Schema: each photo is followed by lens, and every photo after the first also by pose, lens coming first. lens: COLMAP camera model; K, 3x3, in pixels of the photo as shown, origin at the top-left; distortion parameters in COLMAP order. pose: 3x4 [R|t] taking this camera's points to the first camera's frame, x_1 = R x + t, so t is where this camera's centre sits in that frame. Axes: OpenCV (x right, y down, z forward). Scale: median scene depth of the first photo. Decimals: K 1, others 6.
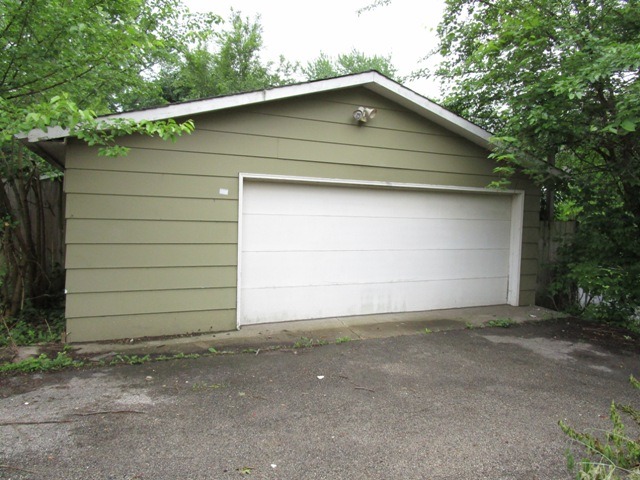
lens RADIAL K [[461.7, 0, 320.5], [0, 461.7, 240.3], [0, 0, 1]] dist [-0.015432, -0.002134]
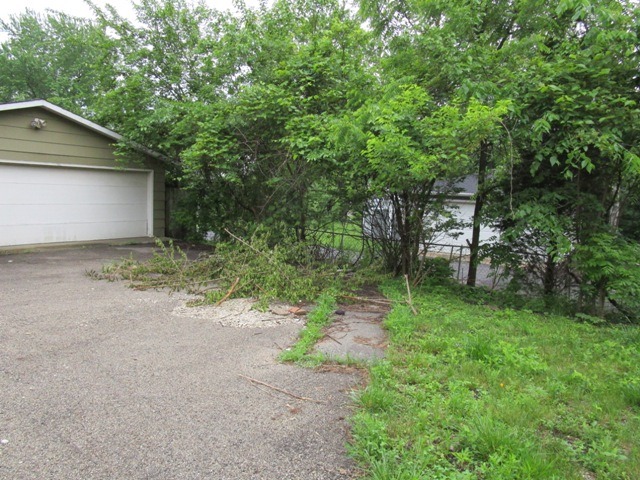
lens RADIAL K [[452.2, 0, 317.9], [0, 452.2, 240.6], [0, 0, 1]] dist [-0.031084, 0.007180]
pose [[0.850941, -0.047420, 0.523117, 0.089645], [0.010481, 0.997251, 0.073350, 0.047382], [-0.525157, -0.056934, 0.849098, -0.956843]]
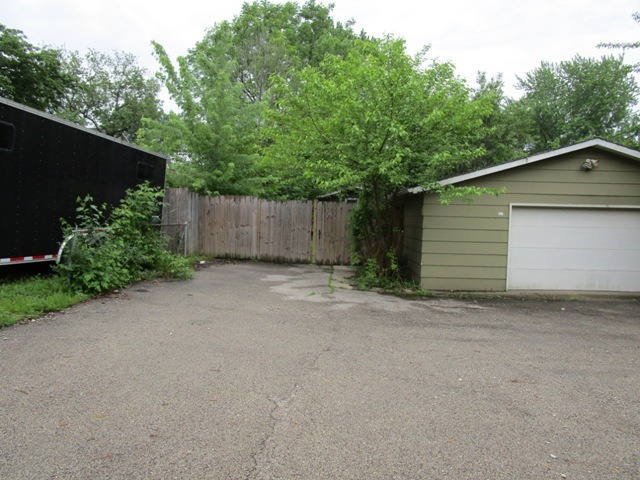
lens RADIAL K [[452.2, 0, 318.1], [0, 452.2, 240.9], [0, 0, 1]] dist [-0.031084, 0.007180]
pose [[0.900541, 0.014463, -0.434530, -0.078050], [-0.019844, 0.999772, -0.007850, 0.026271], [0.434318, 0.015692, 0.900623, -0.810064]]
